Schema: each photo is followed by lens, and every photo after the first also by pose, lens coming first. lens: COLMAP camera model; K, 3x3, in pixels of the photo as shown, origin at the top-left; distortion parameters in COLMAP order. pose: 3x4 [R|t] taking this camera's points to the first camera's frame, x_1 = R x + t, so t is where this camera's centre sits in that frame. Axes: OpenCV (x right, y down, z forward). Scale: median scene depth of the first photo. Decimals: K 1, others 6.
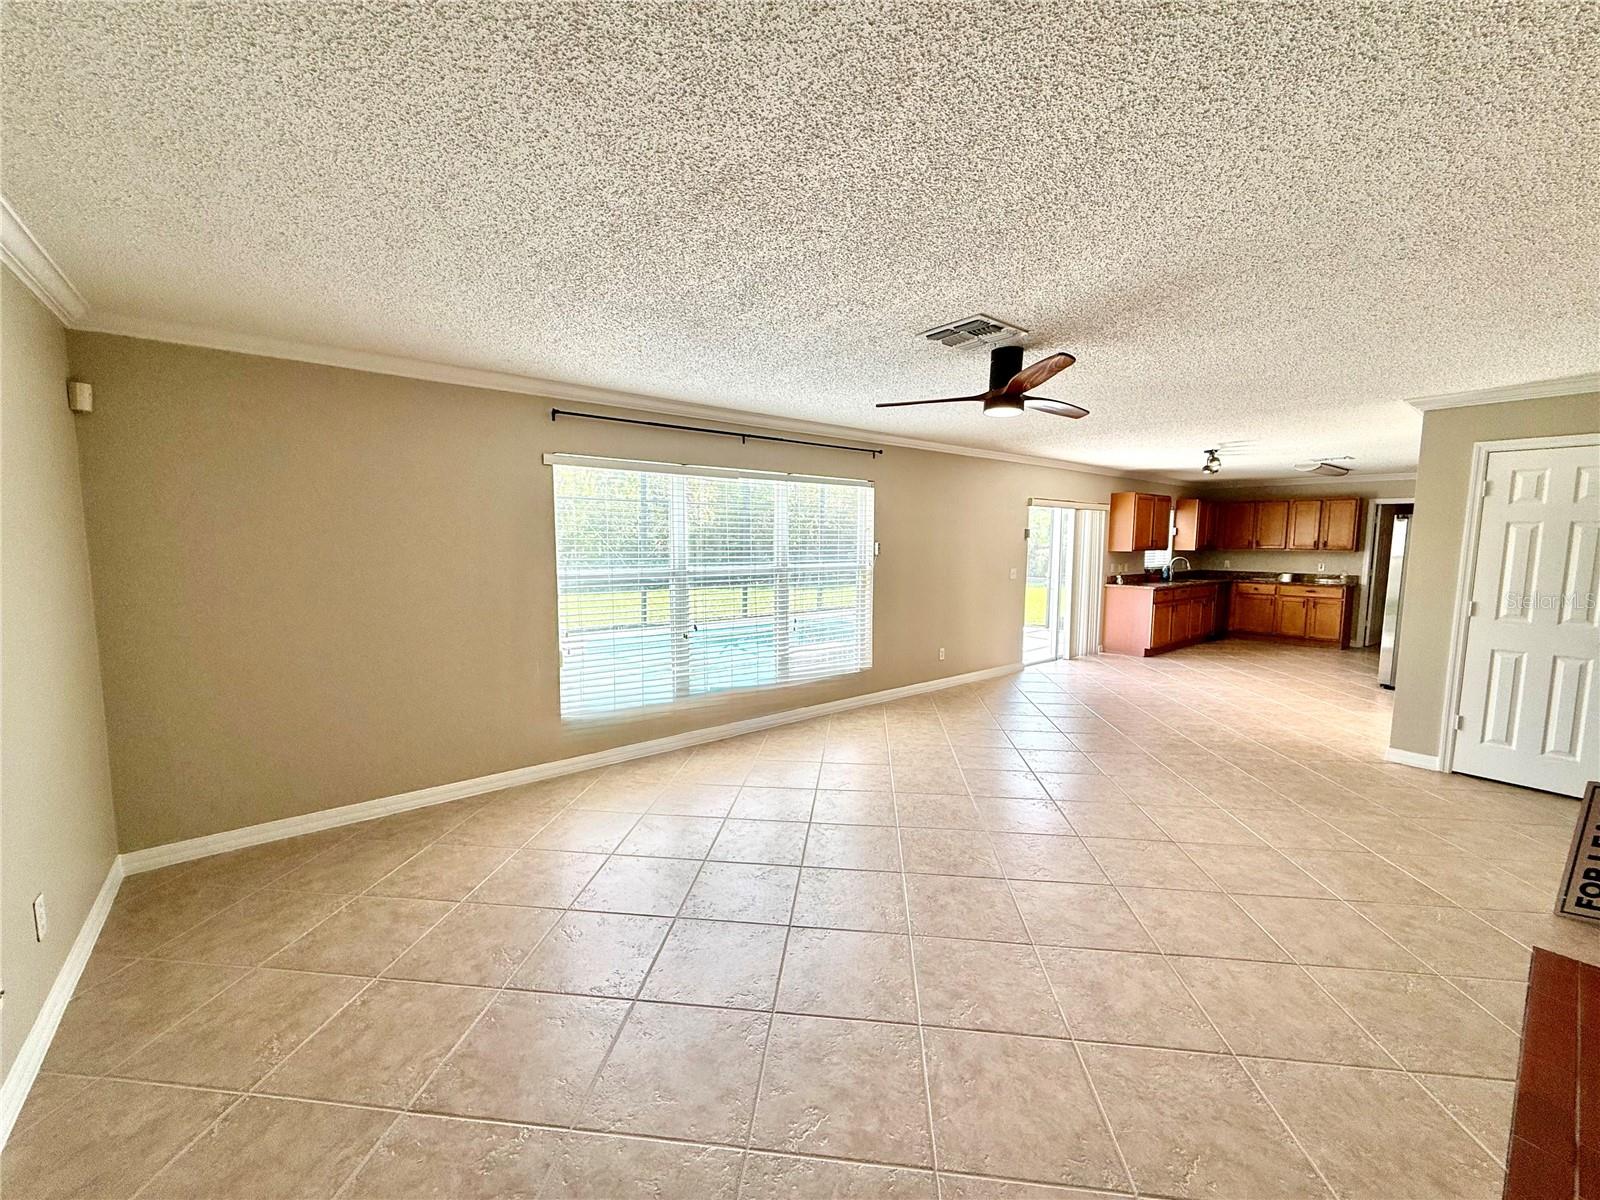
lens RADIAL K [[635.0, 0, 800.0], [0, 635.0, 600.0], [0, 0, 1]] dist [0.000449, 0.000326]
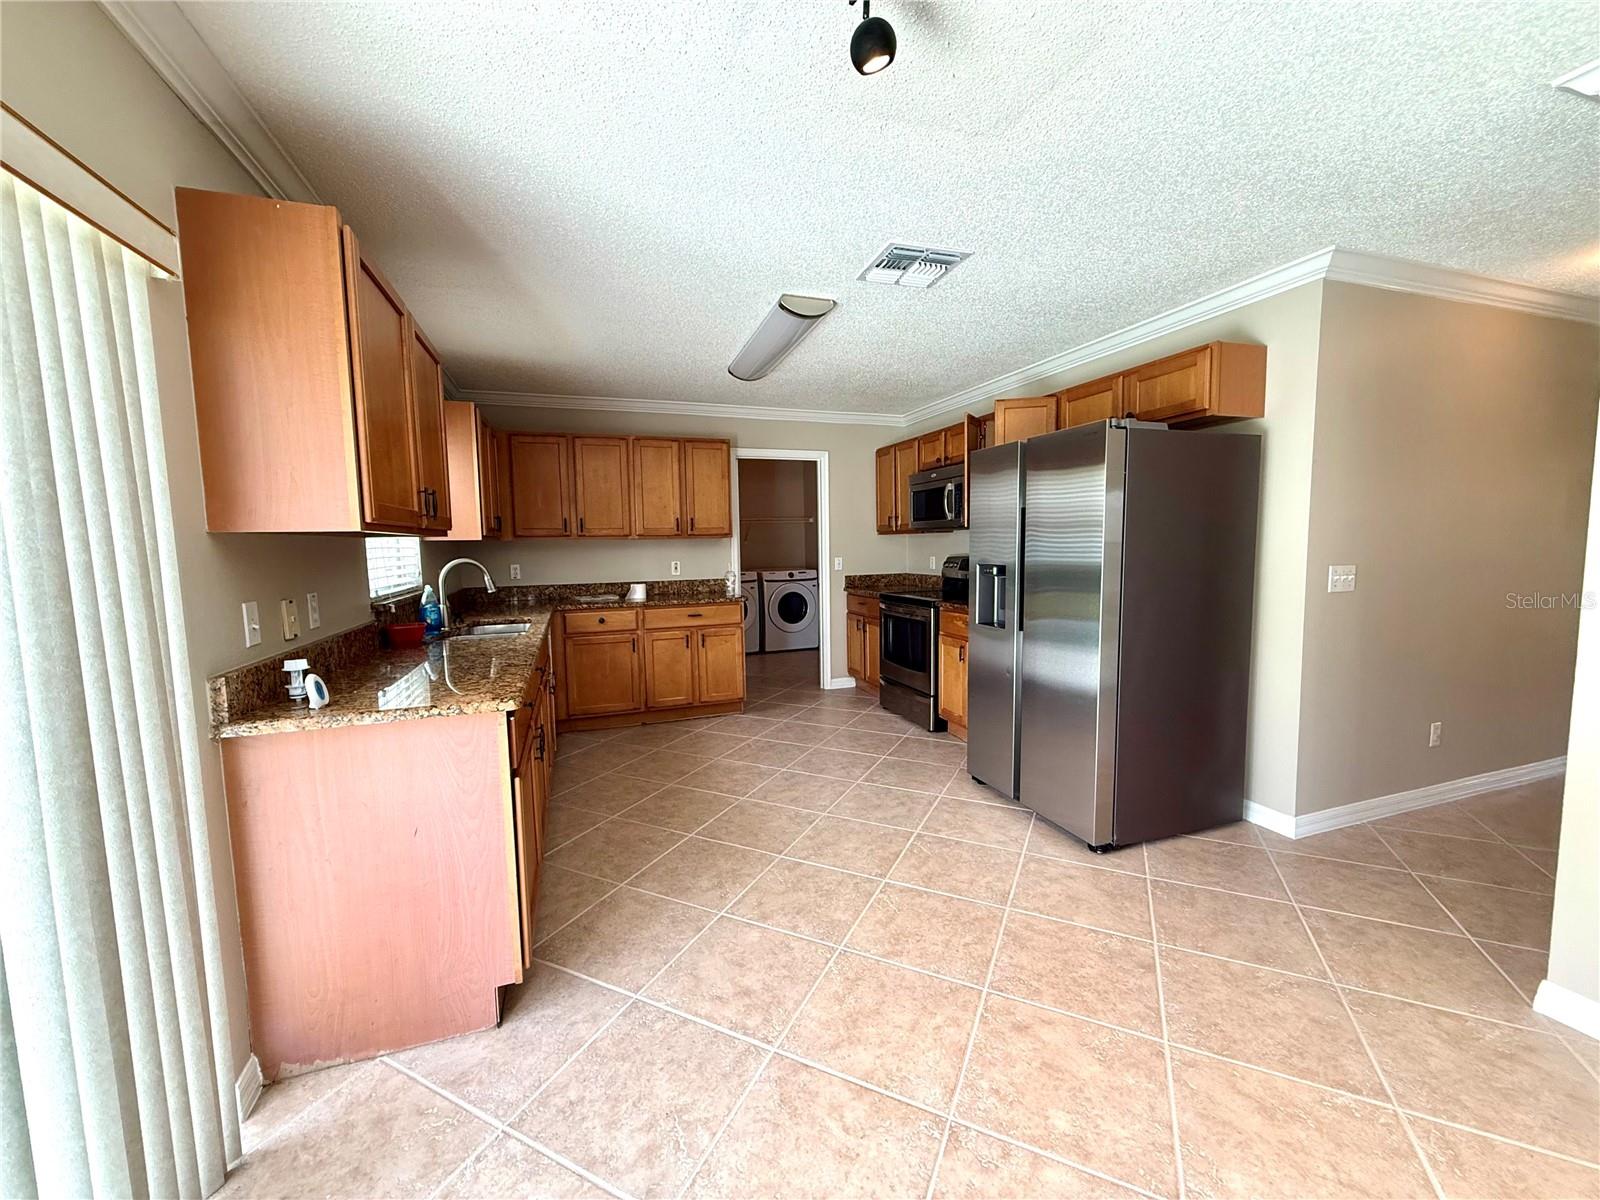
lens RADIAL K [[634.6, 0, 800.0], [0, 634.6, 600.0], [0, 0, 1]] dist [0.000673, 0.000029]
pose [[0.338701, -0.095113, 0.936074, 0.345162], [0.106750, 0.992338, 0.062204, -0.047768], [-0.934819, 0.078857, 0.346259, 0.725554]]
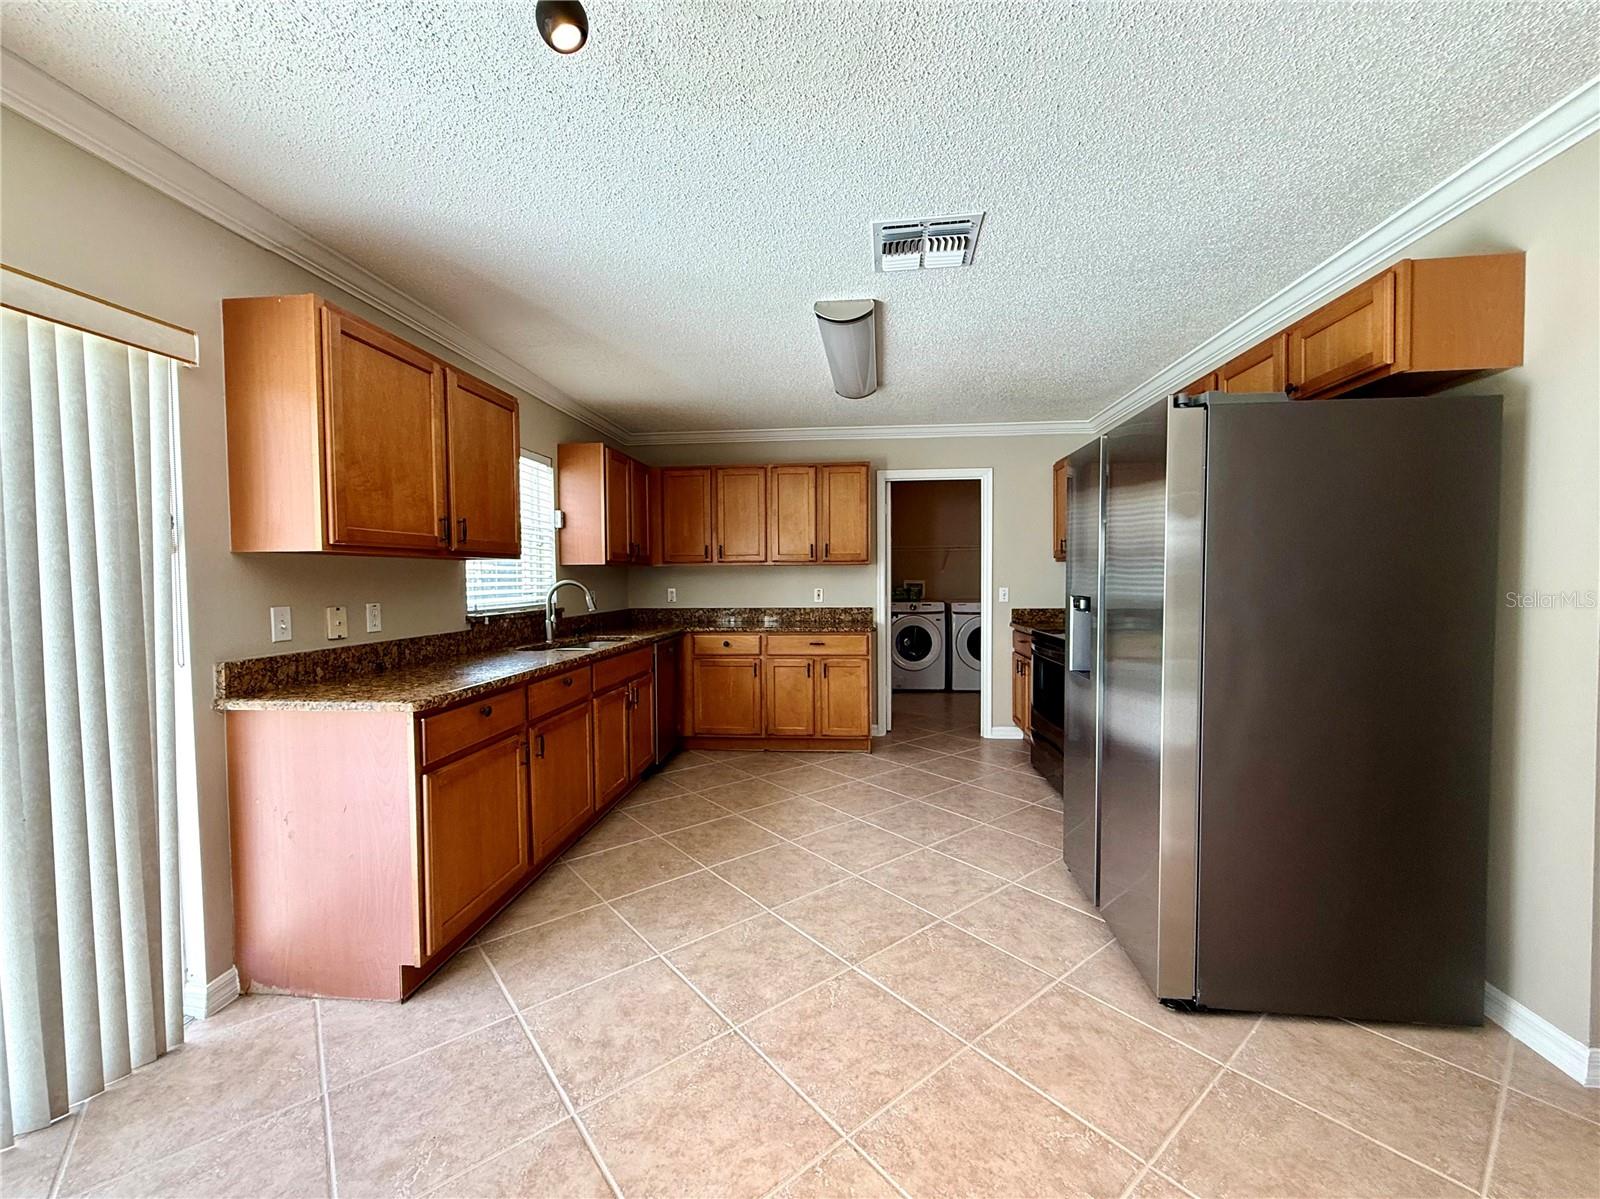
lens RADIAL K [[649.0, 0, 800.0], [0, 649.0, 599.5], [0, 0, 1]] dist [0.000469, -0.000010]
pose [[0.705401, -0.034594, 0.707964, 0.426233], [0.077115, 0.996625, -0.028137, -0.034247], [-0.704601, 0.074442, 0.705688, 0.634753]]
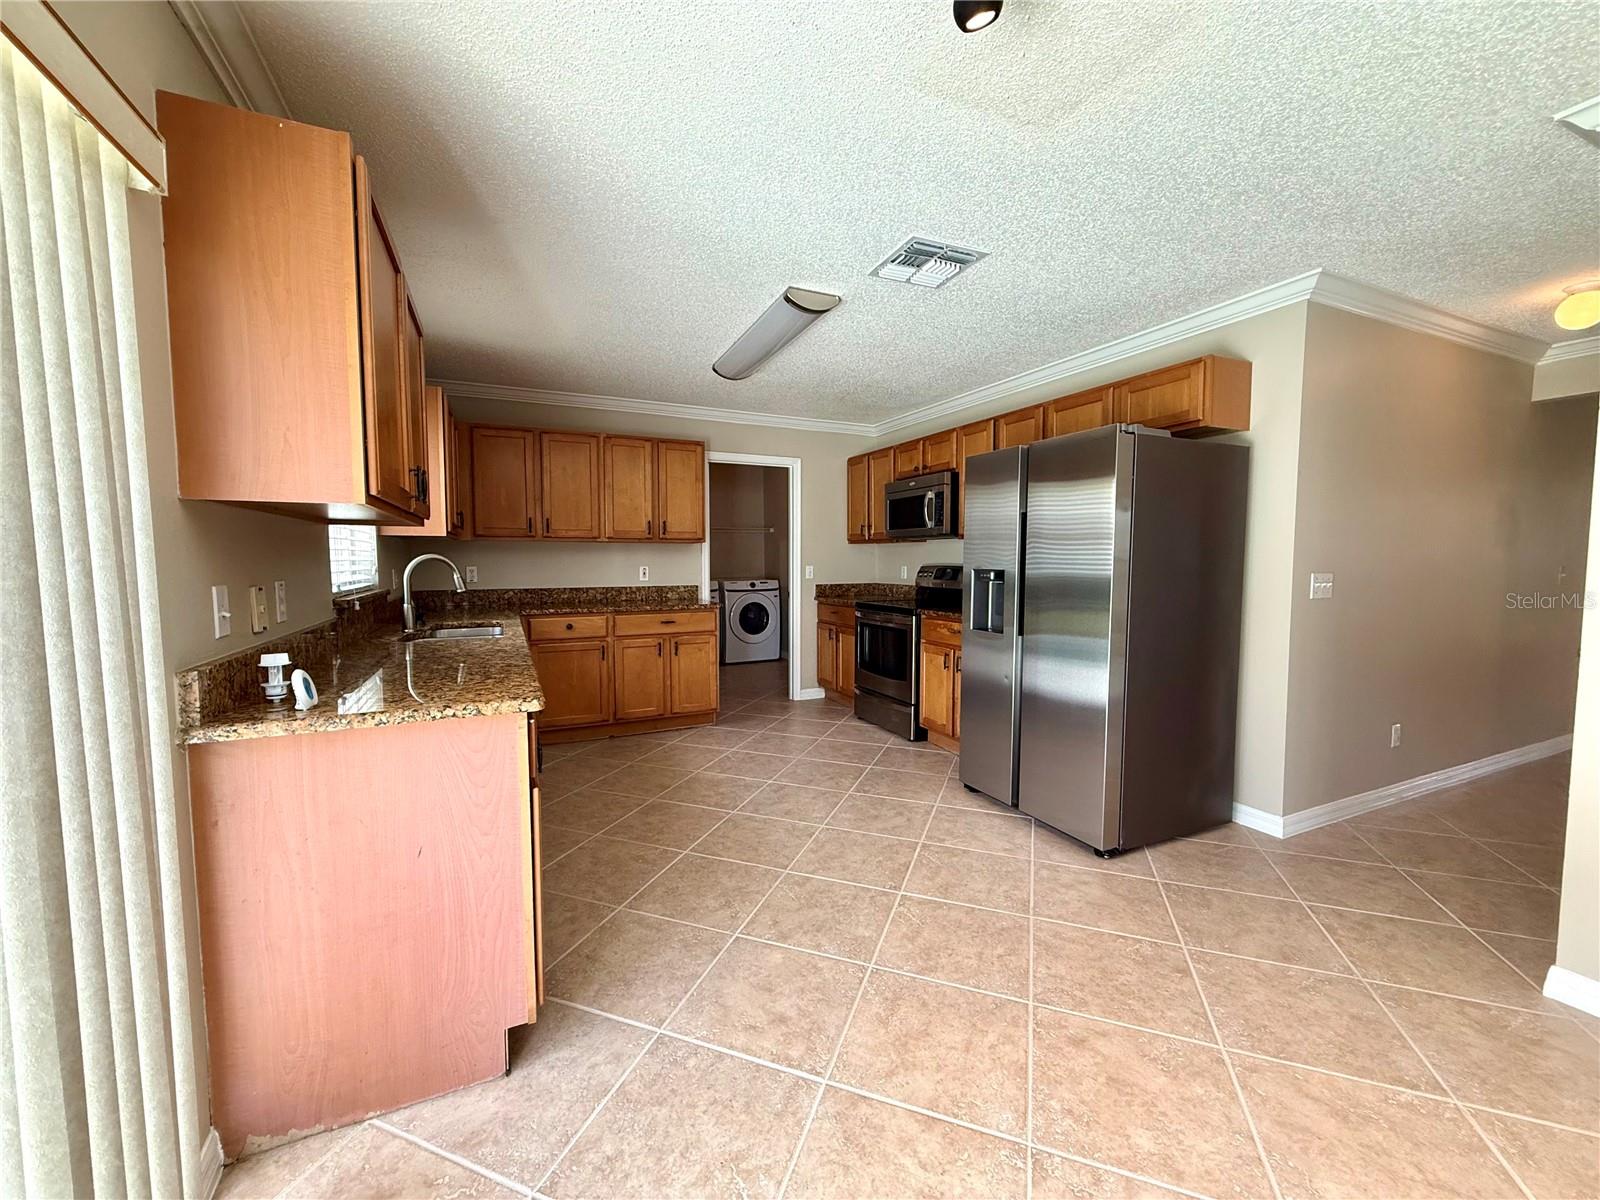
lens RADIAL K [[635.0, 0, 800.0], [0, 635.0, 600.0], [0, 0, 1]] dist [0.000449, 0.000326]
pose [[0.245257, -0.068666, 0.967023, 0.346556], [0.092265, 0.994614, 0.047225, -0.043518], [-0.965058, 0.077640, 0.250272, 0.760224]]
